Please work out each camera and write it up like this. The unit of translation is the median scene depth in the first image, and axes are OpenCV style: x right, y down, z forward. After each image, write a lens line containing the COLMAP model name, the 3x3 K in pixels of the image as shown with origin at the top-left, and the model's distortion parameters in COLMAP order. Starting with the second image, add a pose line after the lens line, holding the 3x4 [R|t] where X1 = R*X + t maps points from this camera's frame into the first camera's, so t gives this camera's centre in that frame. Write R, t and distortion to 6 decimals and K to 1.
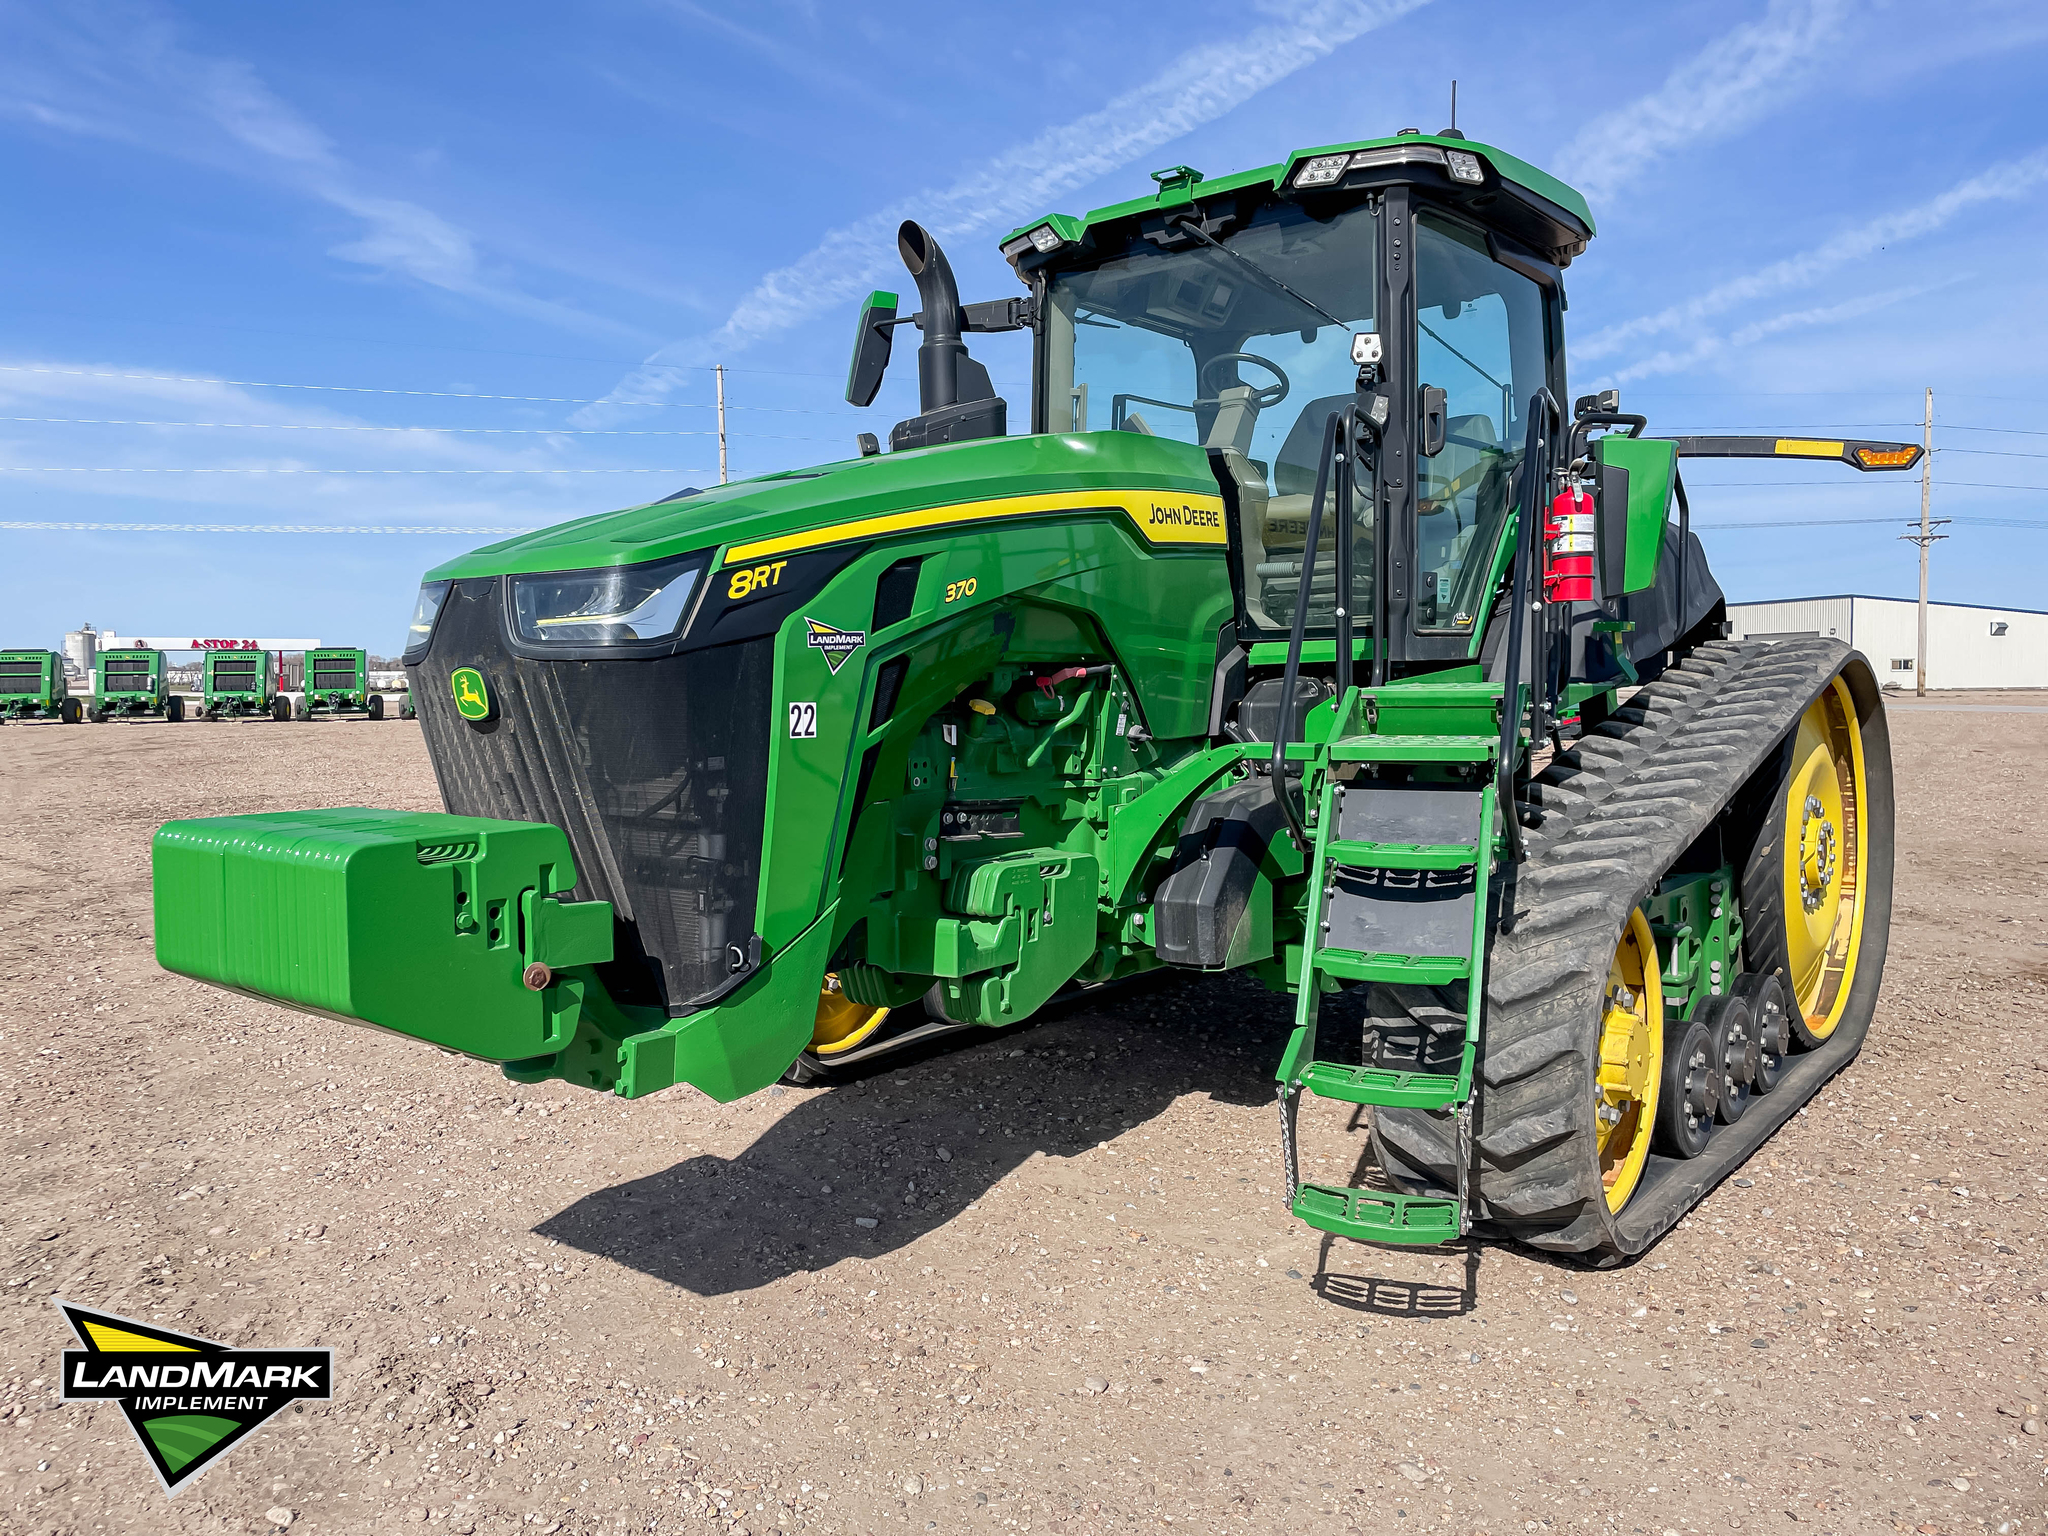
lens RADIAL K [[1537.2, 0, 1022.4], [0, 1537.2, 763.4], [0, 0, 1]] dist [0.049927, -0.054850]
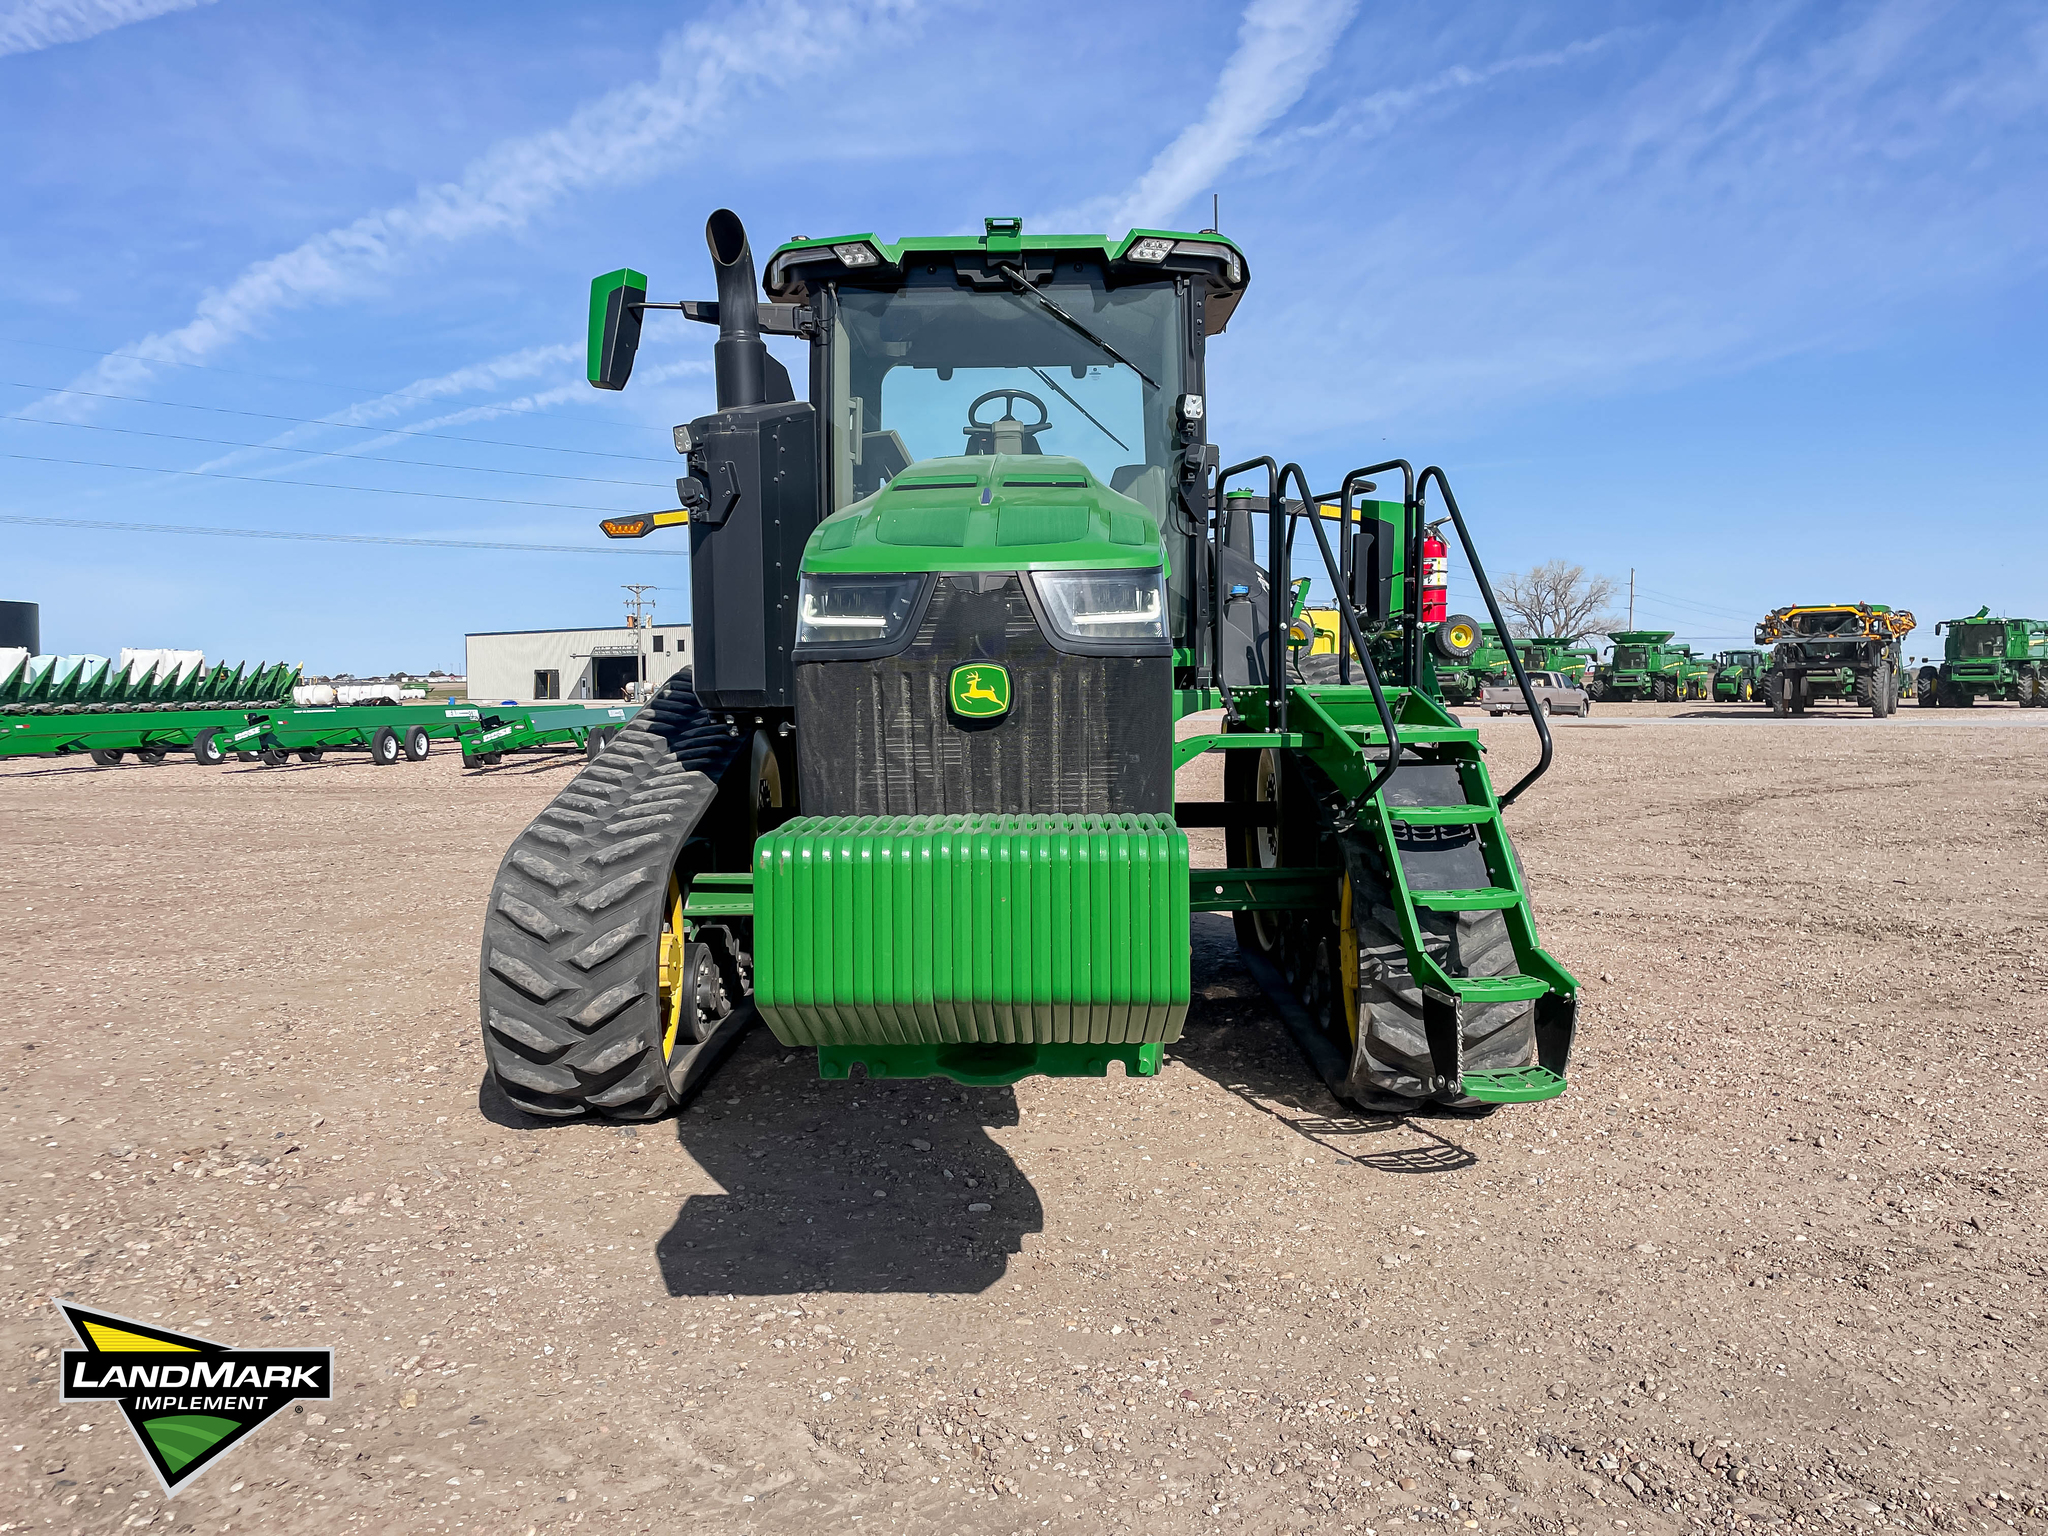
lens RADIAL K [[1537.2, 0, 1040.5], [0, 1537.2, 770.5], [0, 0, 1]] dist [0.049927, -0.054850]
pose [[0.781190, -0.033261, 0.623407, -0.547037], [0.036804, 0.999297, 0.007198, -0.000041], [-0.623208, 0.017321, 0.781864, 0.128000]]
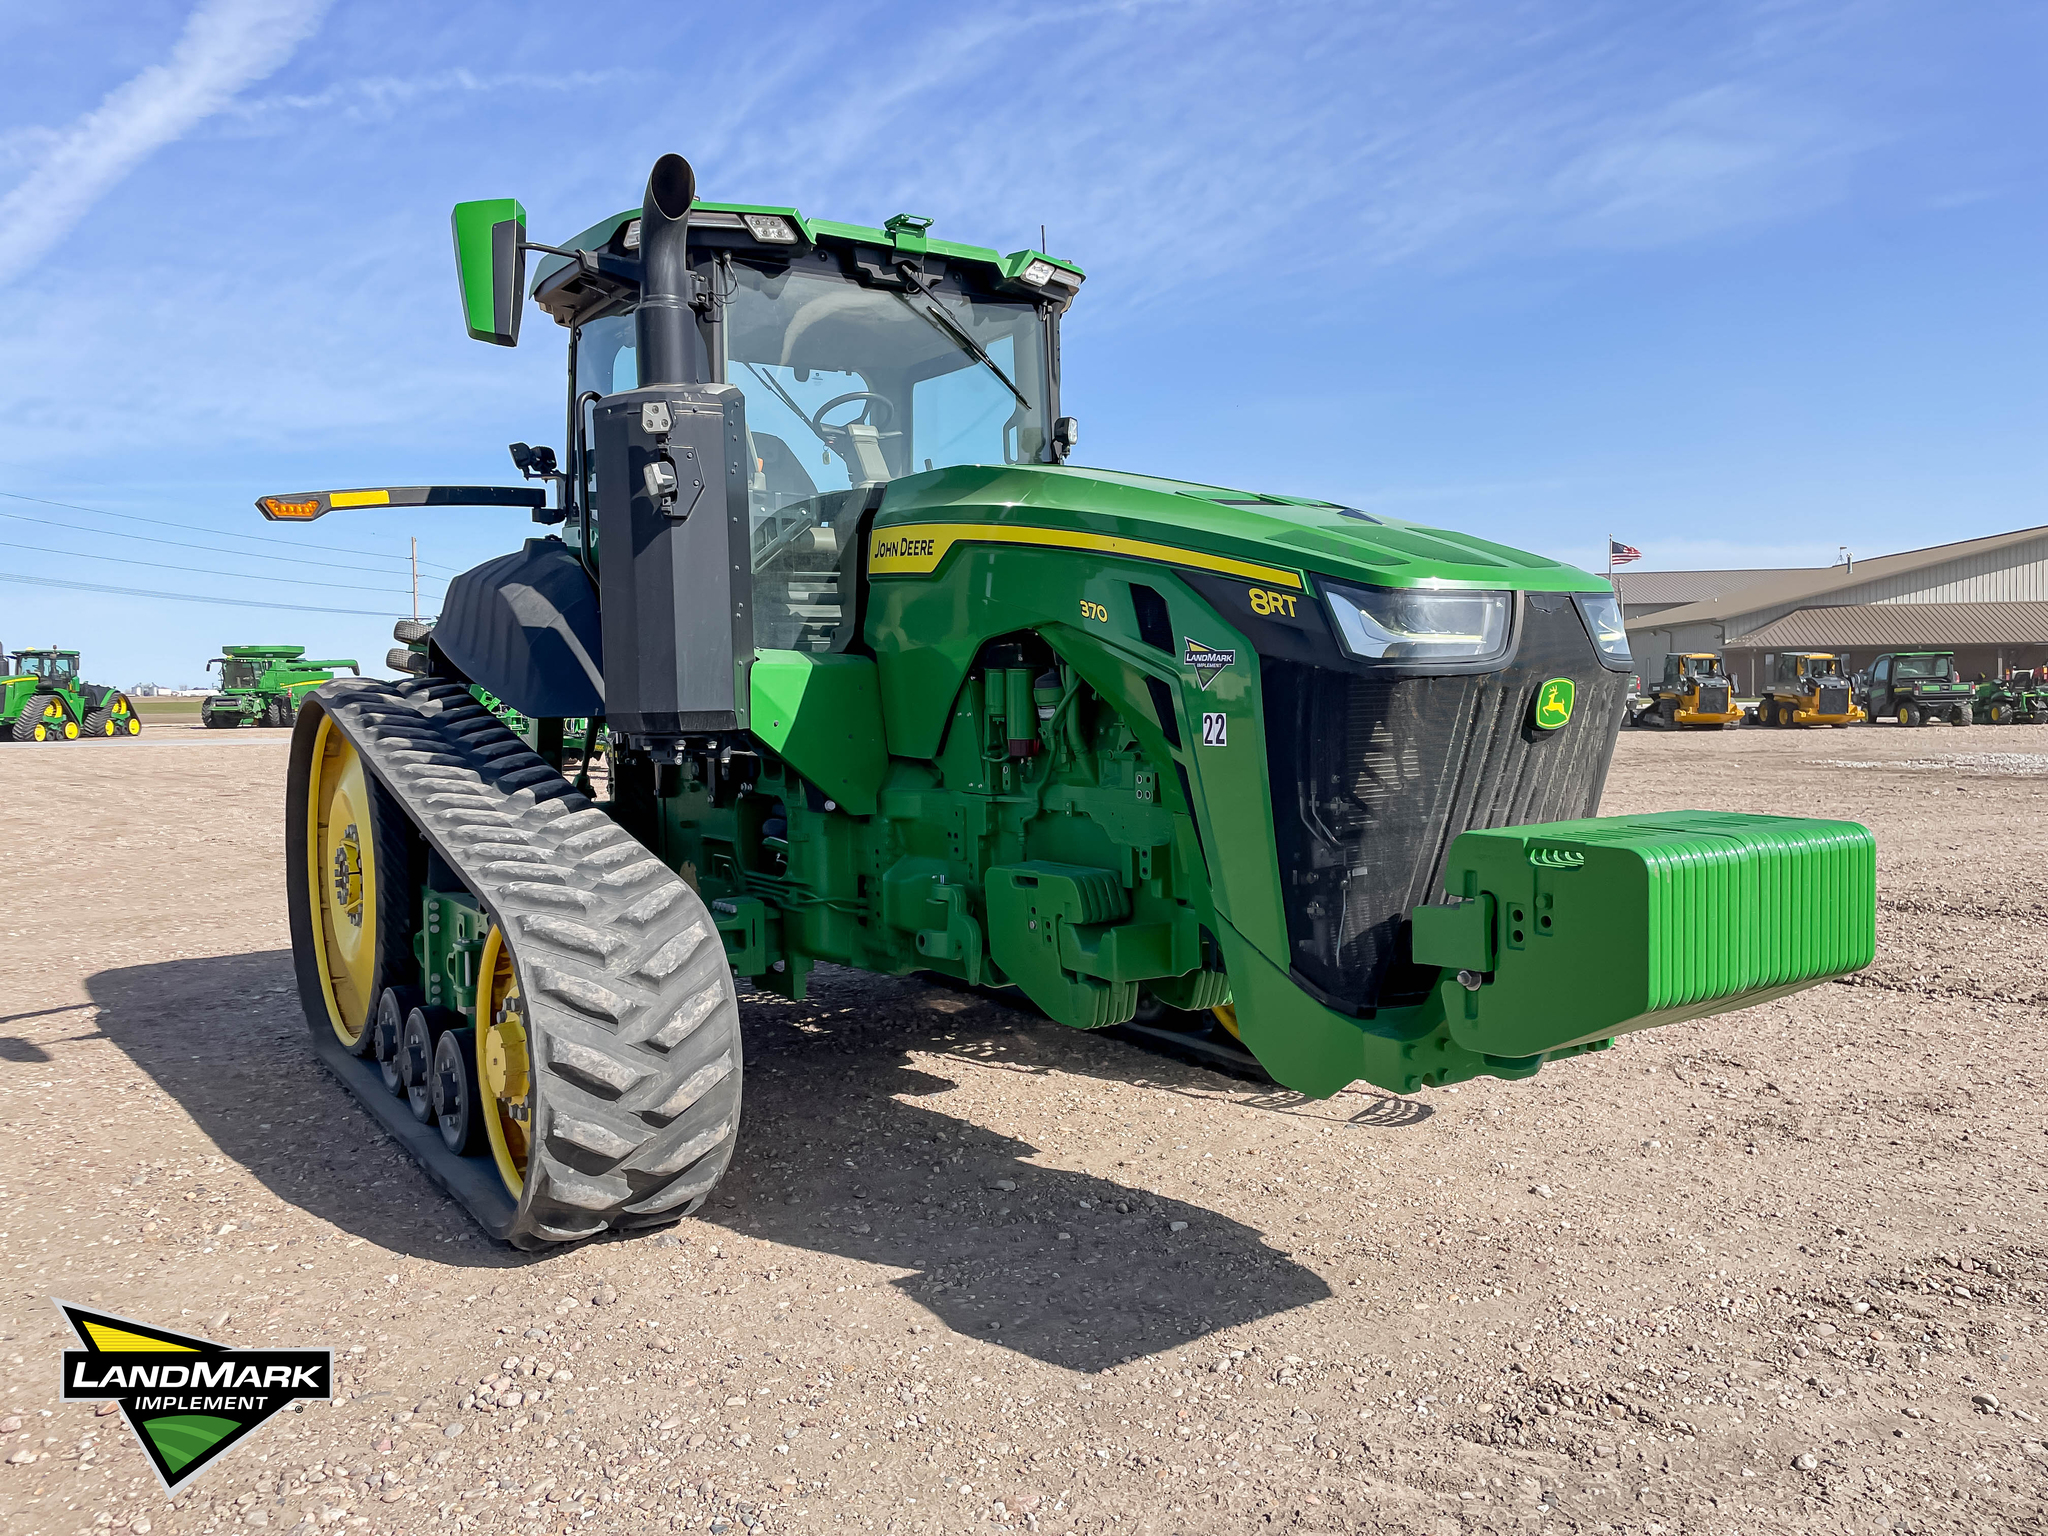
lens RADIAL K [[1537.2, 0, 1035.1], [0, 1537.2, 768.7], [0, 0, 1]] dist [0.049927, -0.054850]
pose [[0.285042, -0.045278, 0.957445, -0.854370], [0.066409, 0.997416, 0.027398, -0.031197], [-0.956212, 0.055774, 0.287312, 0.606411]]
